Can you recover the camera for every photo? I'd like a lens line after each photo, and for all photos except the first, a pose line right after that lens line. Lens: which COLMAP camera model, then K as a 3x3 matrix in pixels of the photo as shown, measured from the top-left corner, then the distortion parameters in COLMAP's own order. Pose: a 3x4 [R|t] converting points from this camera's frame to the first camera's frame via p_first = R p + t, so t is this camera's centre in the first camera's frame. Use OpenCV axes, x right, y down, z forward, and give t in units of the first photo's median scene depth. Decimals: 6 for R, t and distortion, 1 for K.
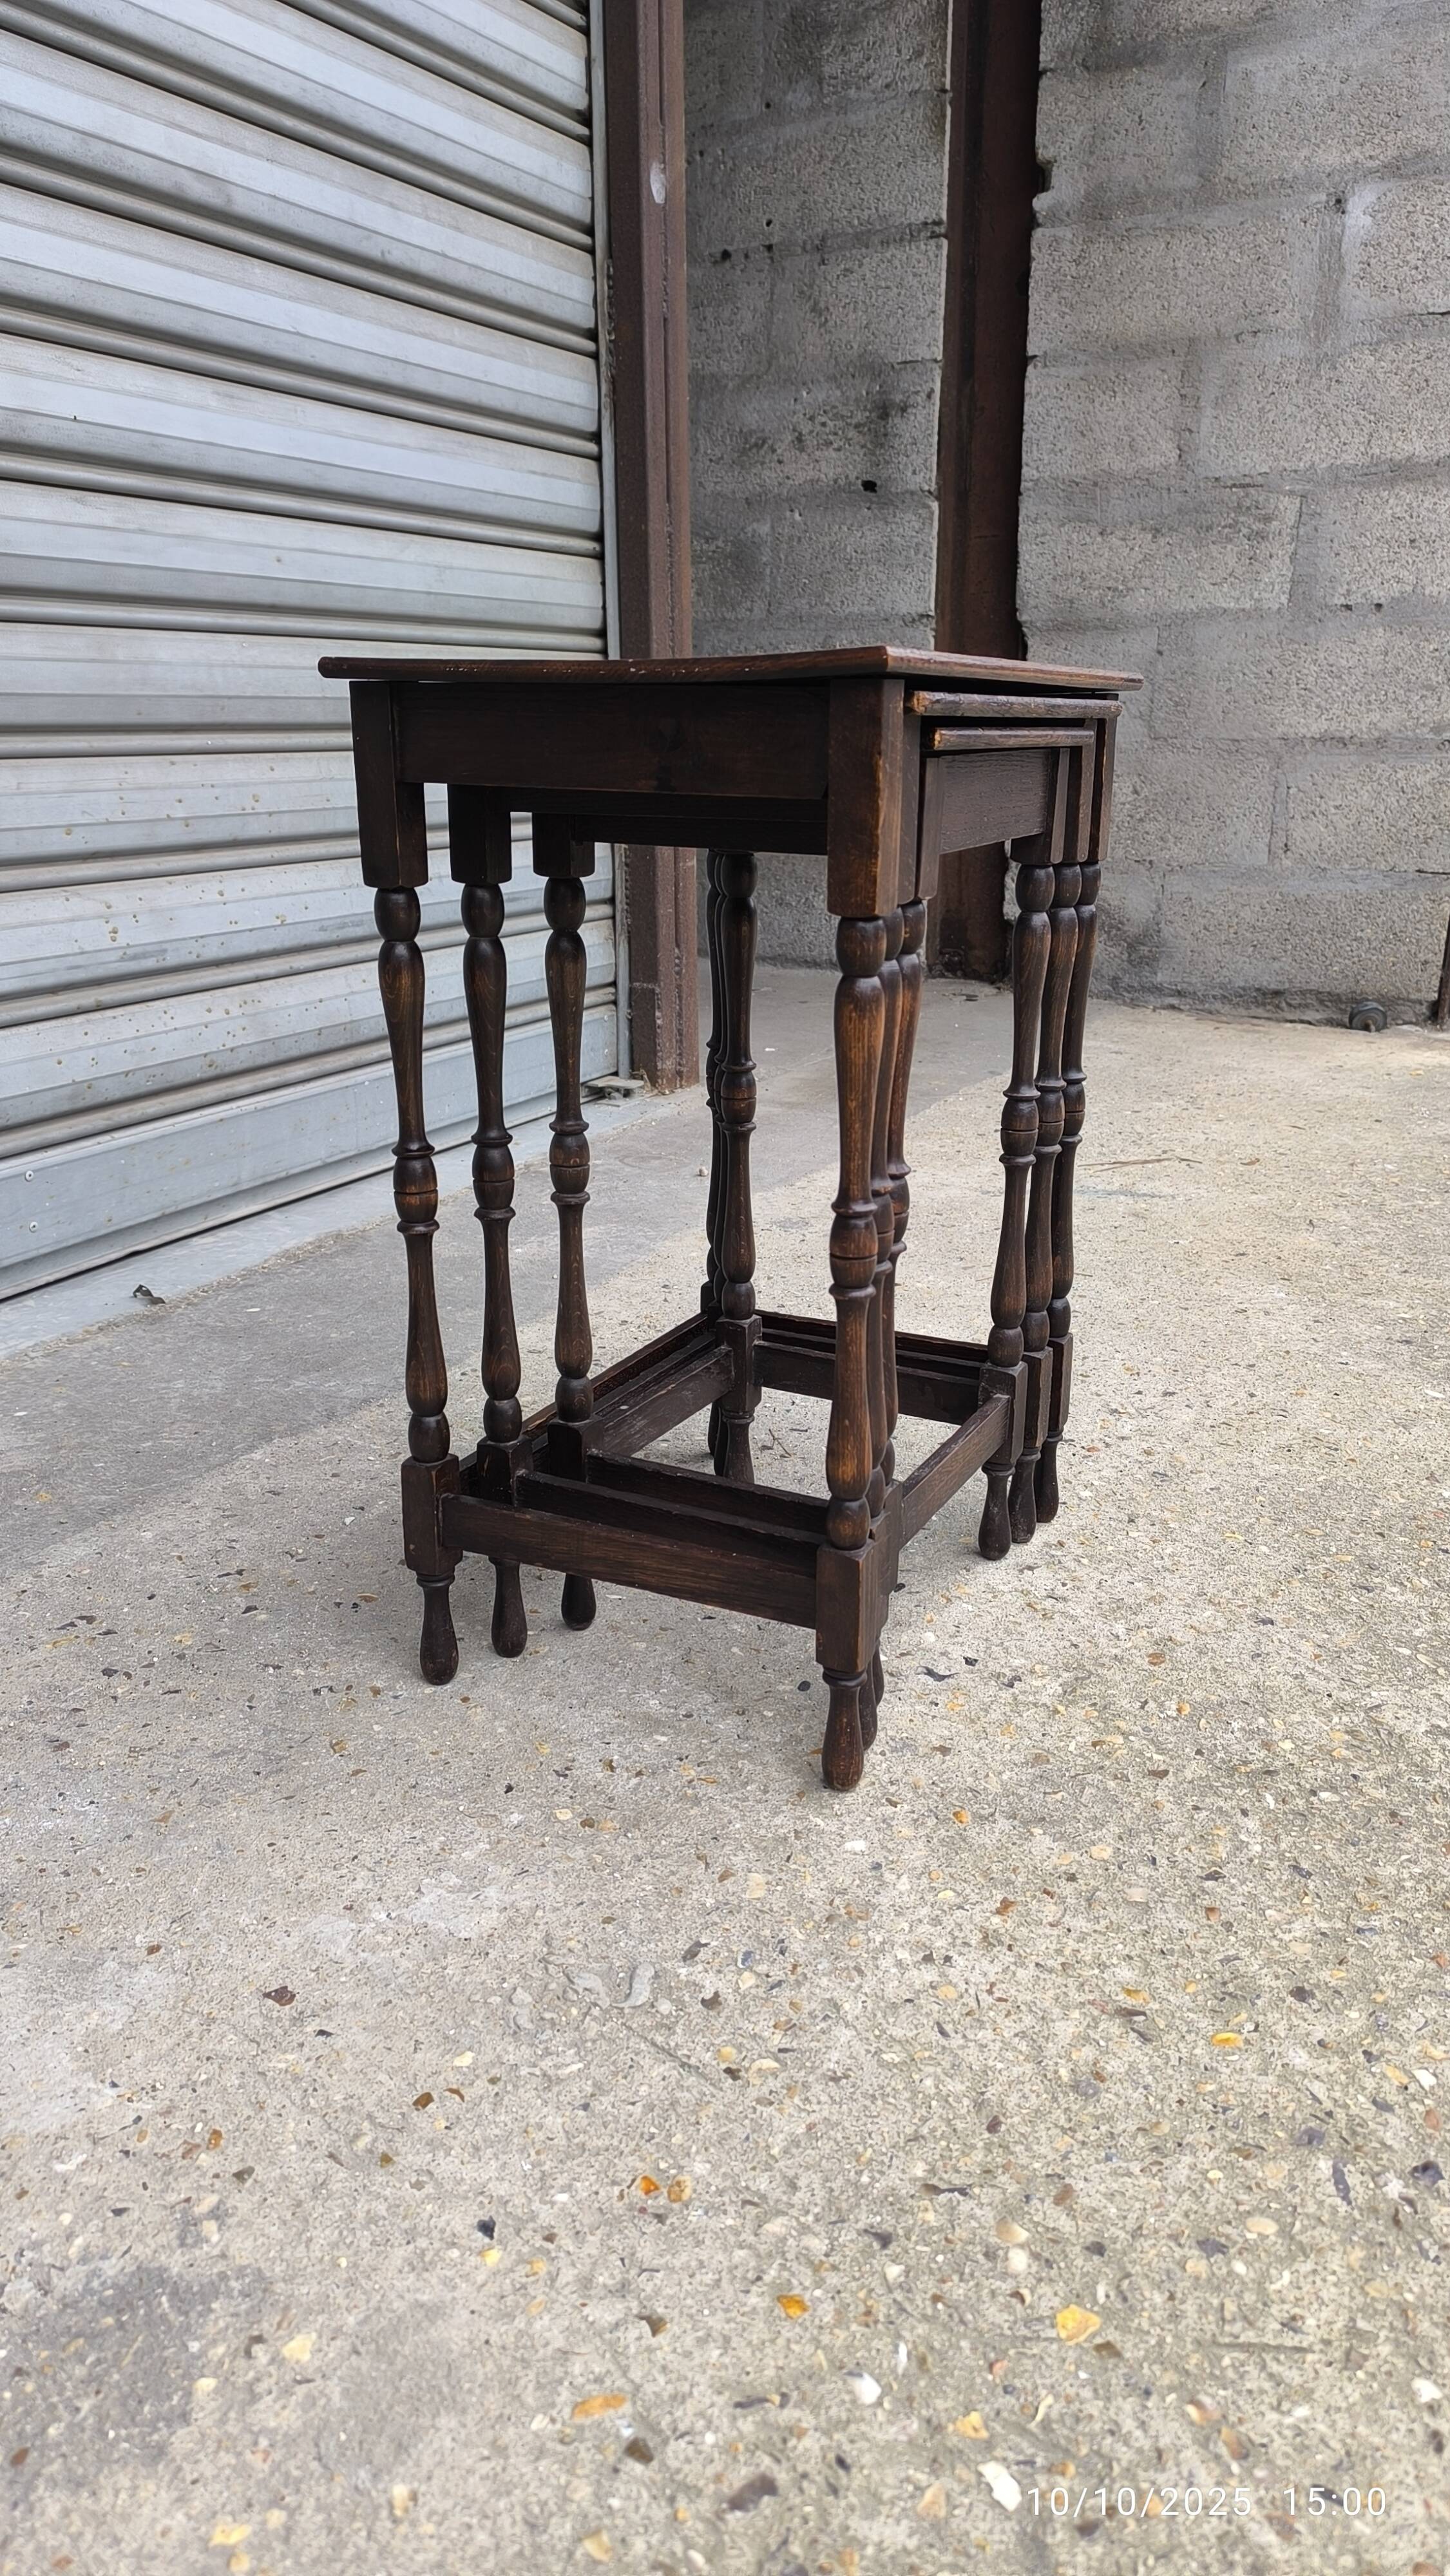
lens RADIAL K [[1772.1, 0, 738.0], [0, 1772.1, 1297.8], [0, 0, 1]] dist [0.032708, -0.041742]
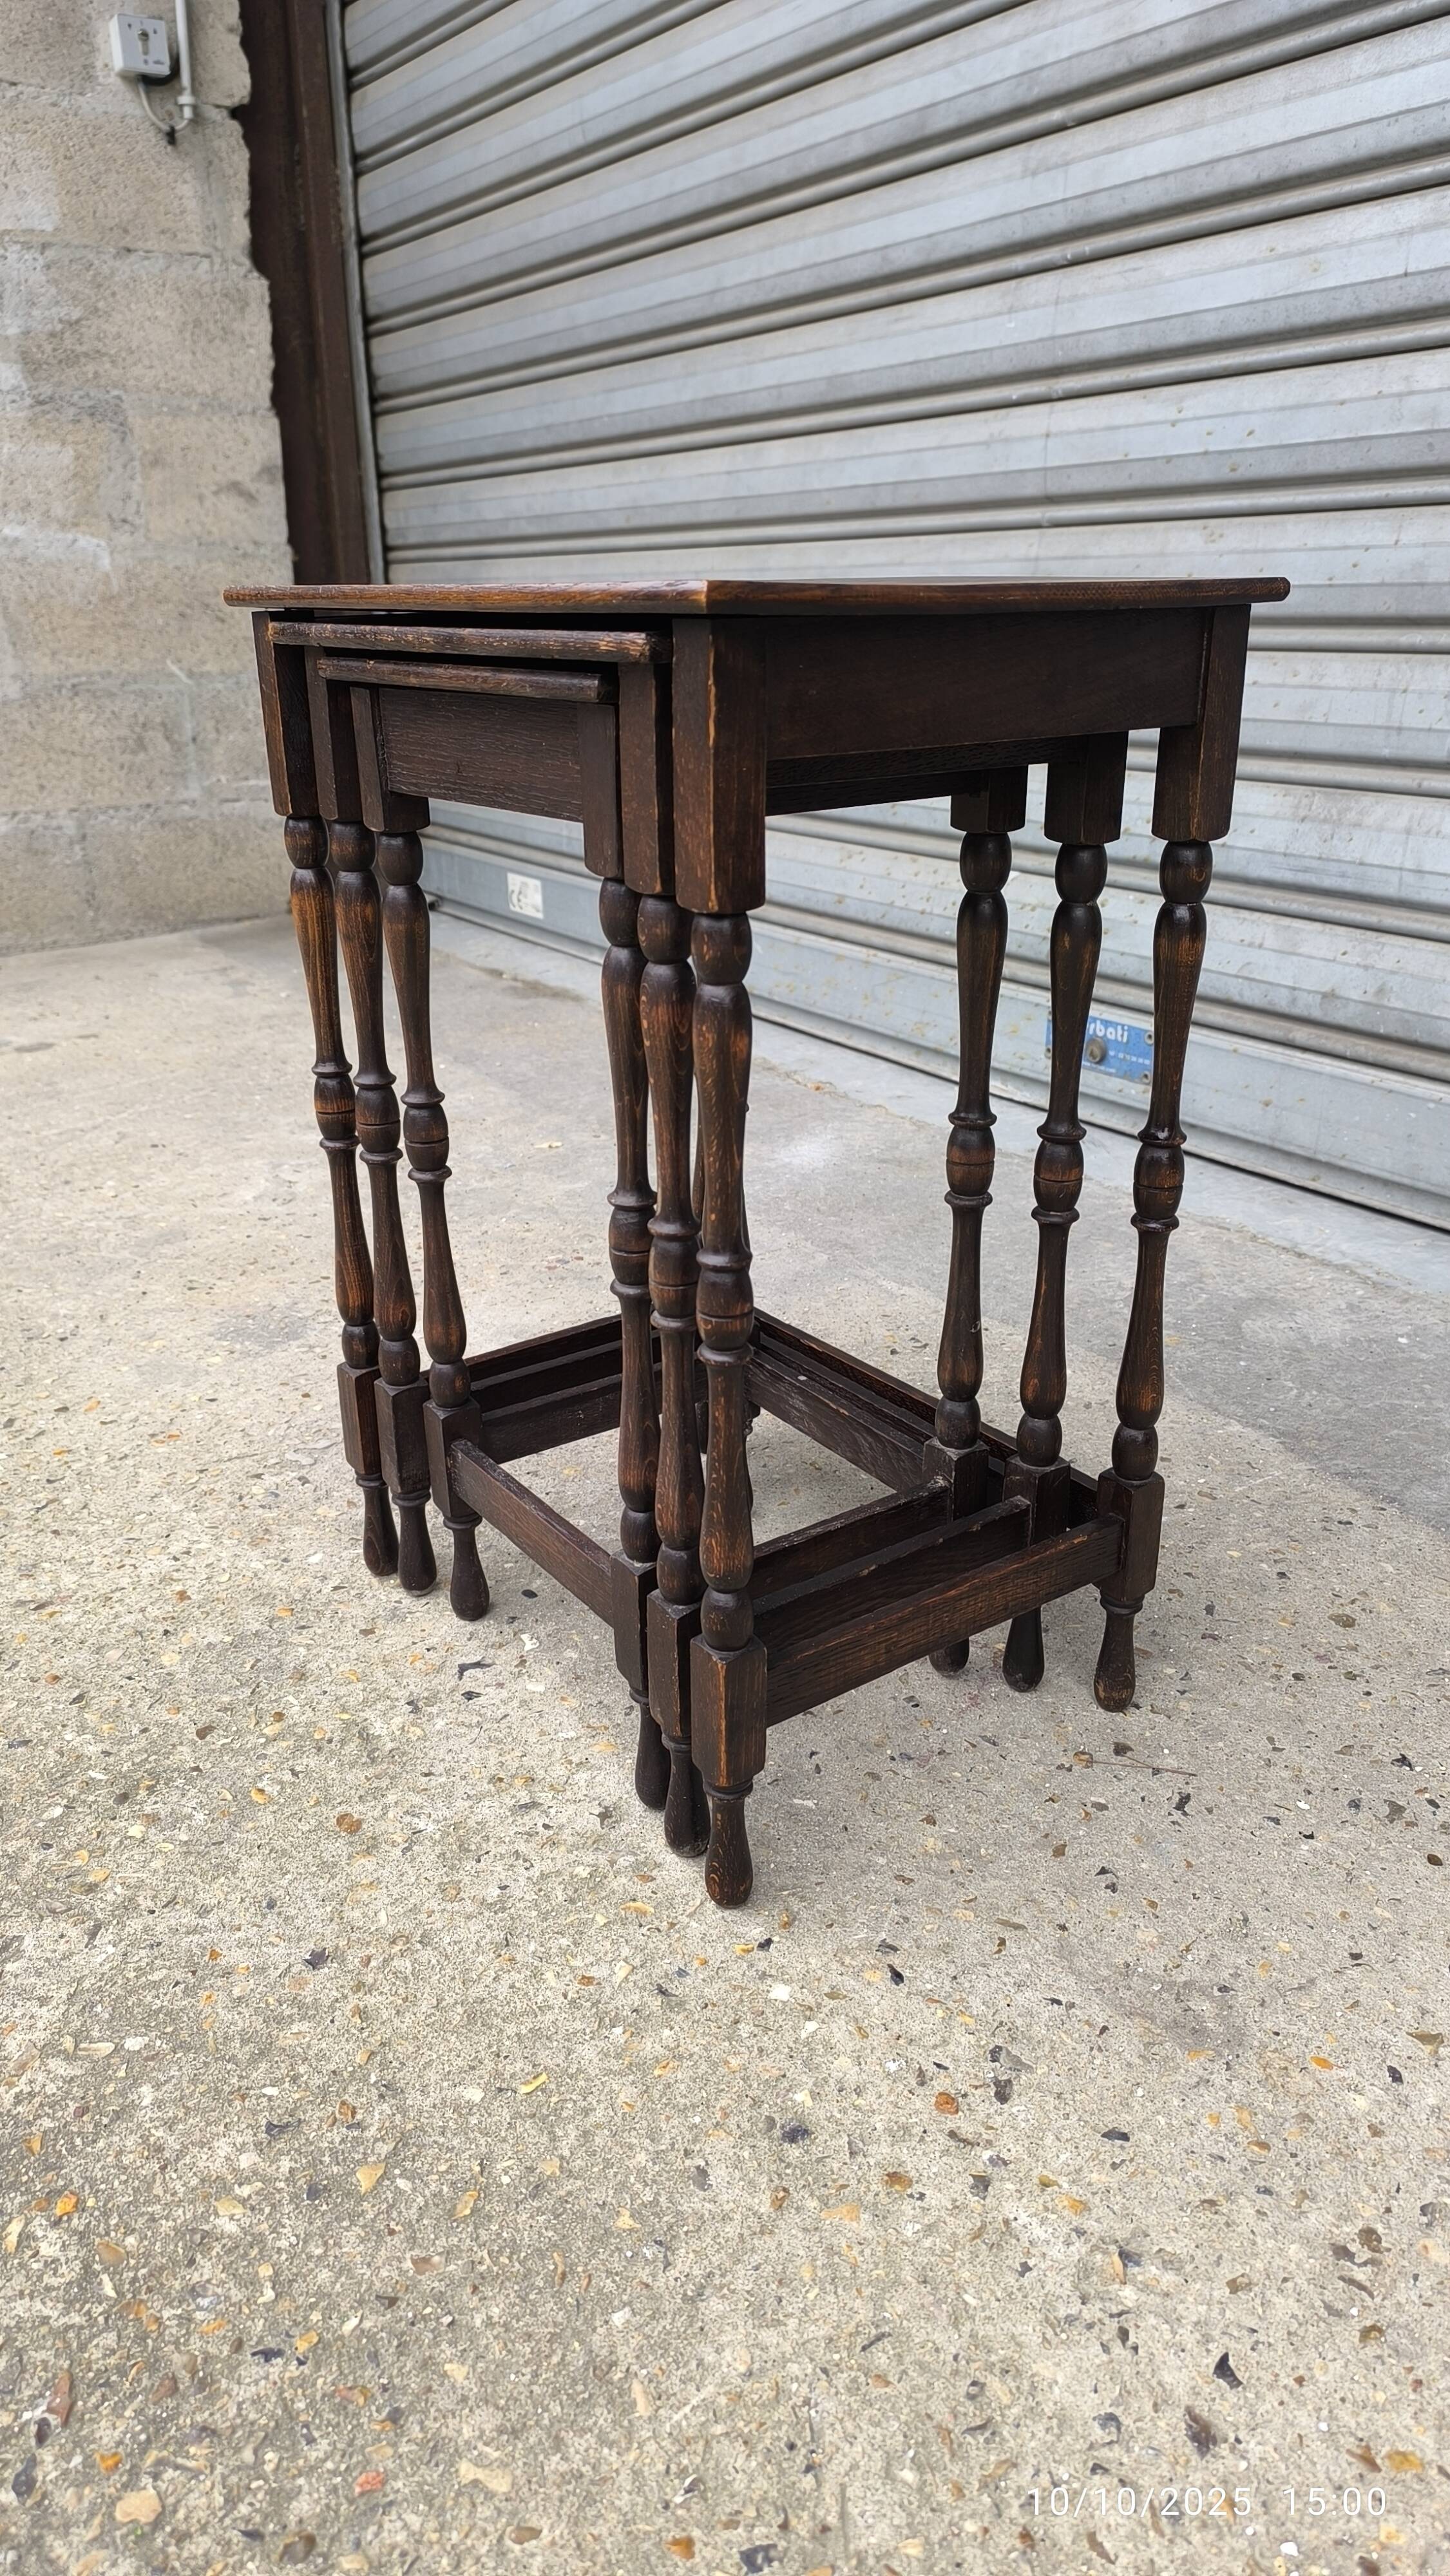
lens RADIAL K [[1772.1, 0, 717.2], [0, 1772.1, 1288.5], [0, 0, 1]] dist [0.032708, -0.041742]
pose [[-0.477564, 0.327372, -0.815328, 0.497936], [-0.258484, 0.834568, 0.486499, -0.297810], [0.839713, 0.443084, -0.313939, 0.866852]]
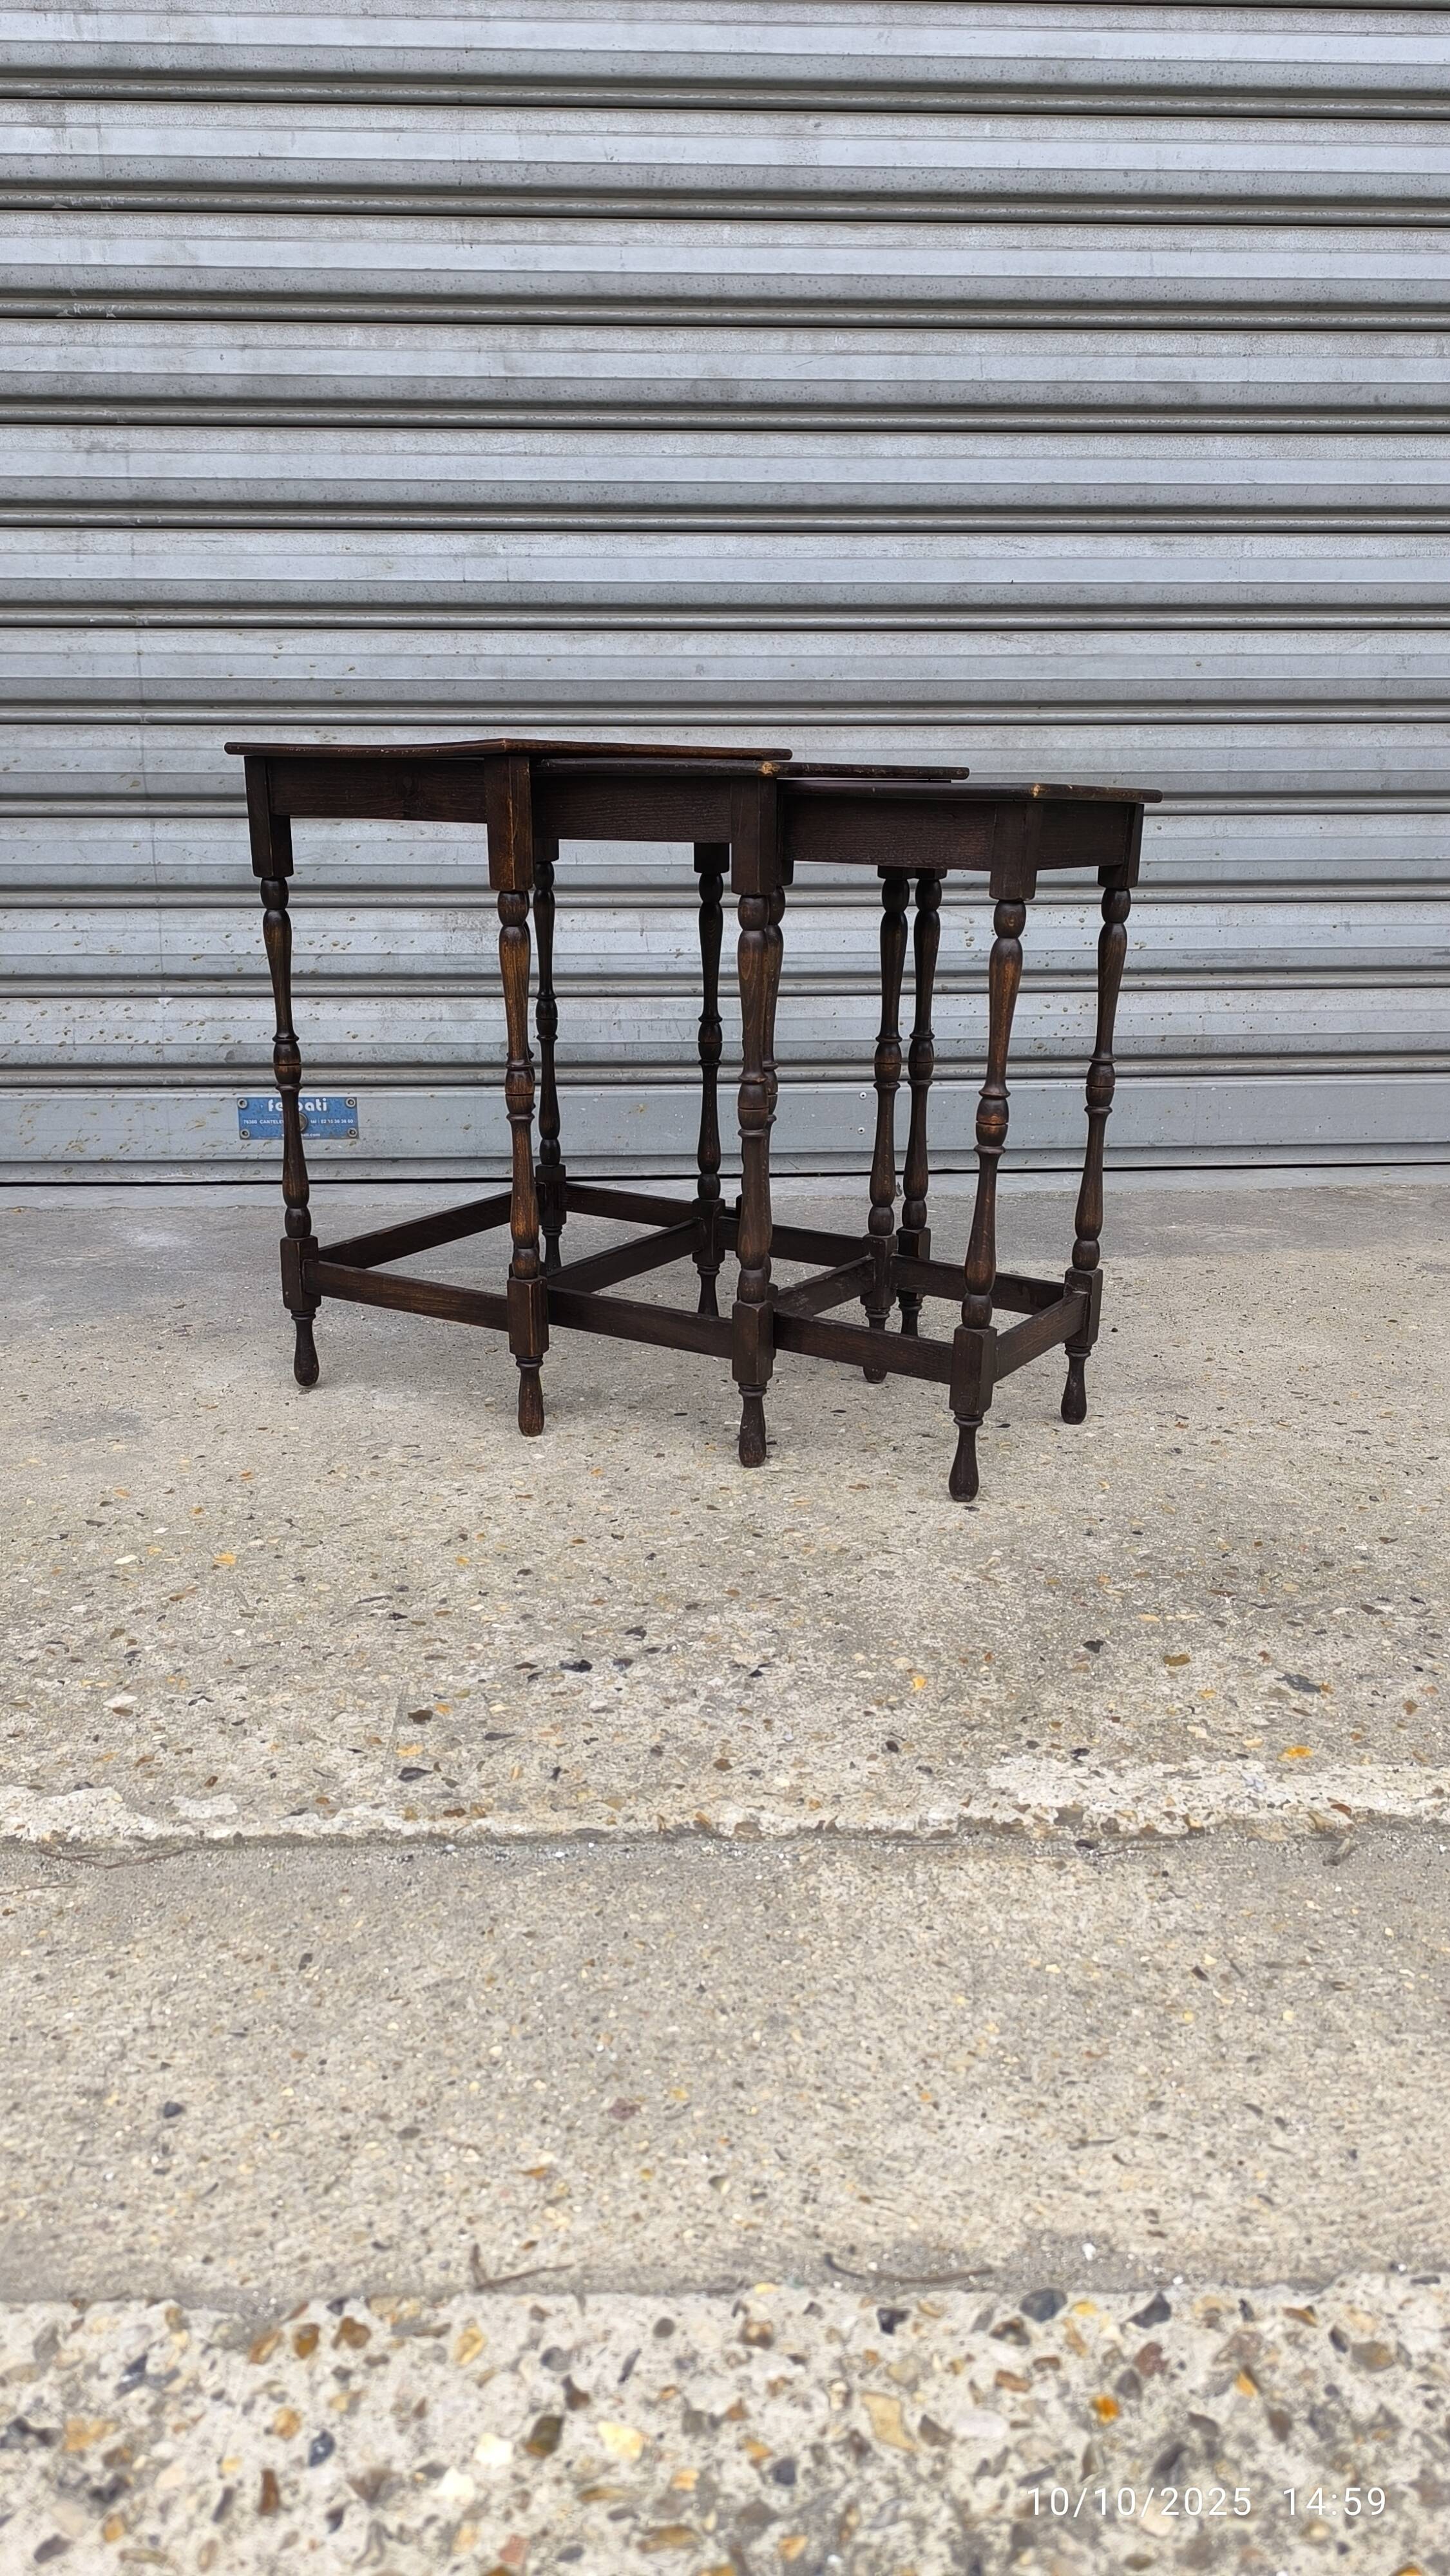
lens RADIAL K [[1772.1, 0, 716.3], [0, 1772.1, 1278.8], [0, 0, 1]] dist [0.032708, -0.041742]
pose [[0.518475, 0.219368, -0.826475, 0.820709], [-0.265244, 0.960116, 0.088443, -0.020427], [0.812914, 0.173362, 0.555982, 0.111635]]
